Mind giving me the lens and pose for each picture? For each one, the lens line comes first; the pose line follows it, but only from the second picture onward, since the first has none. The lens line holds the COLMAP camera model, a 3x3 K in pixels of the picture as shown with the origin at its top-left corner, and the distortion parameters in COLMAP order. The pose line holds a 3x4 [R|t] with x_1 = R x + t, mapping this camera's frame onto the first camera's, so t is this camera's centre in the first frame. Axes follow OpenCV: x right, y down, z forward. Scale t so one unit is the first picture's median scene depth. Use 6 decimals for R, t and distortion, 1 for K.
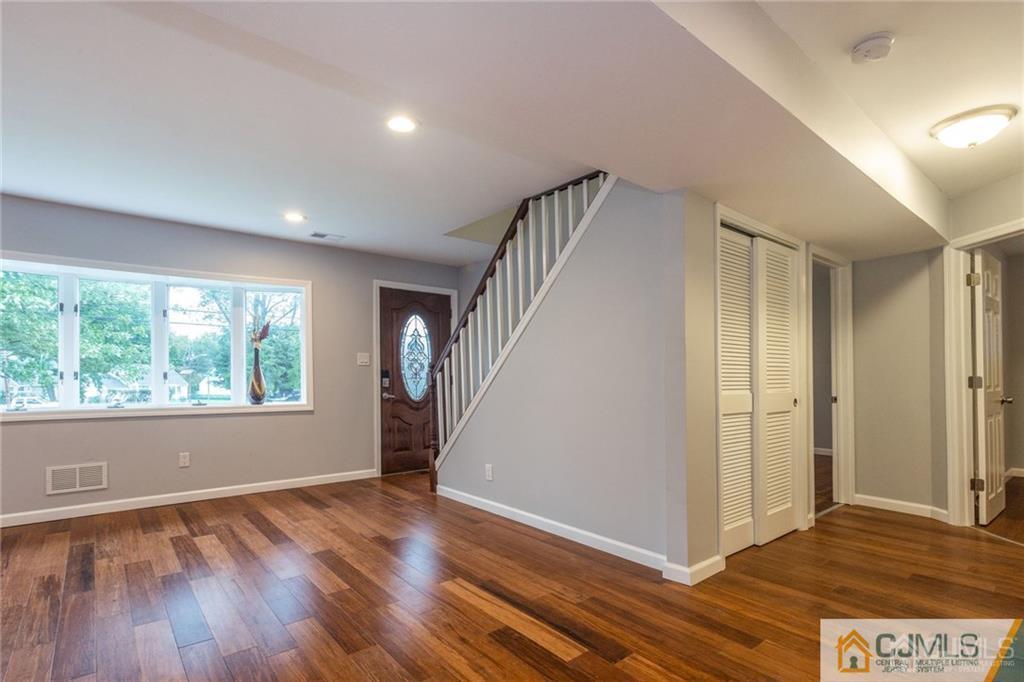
lens RADIAL K [[510.6, 0, 532.5], [0, 510.6, 381.1], [0, 0, 1]] dist [-0.005777, 0.003574]
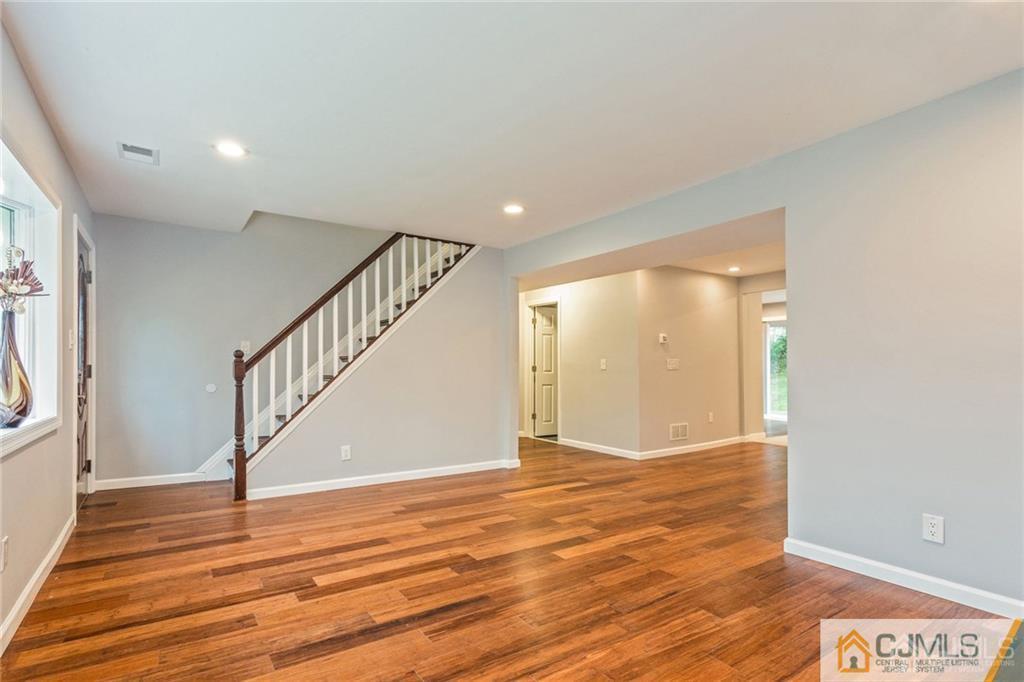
lens RADIAL K [[510.6, 0, 480.2], [0, 510.6, 352.6], [0, 0, 1]] dist [-0.005777, 0.003574]
pose [[0.144536, 0.023215, 0.989227, -0.992129], [0.005941, 0.999686, -0.024329, -0.009923], [-0.989482, 0.009394, 0.144352, 0.472389]]
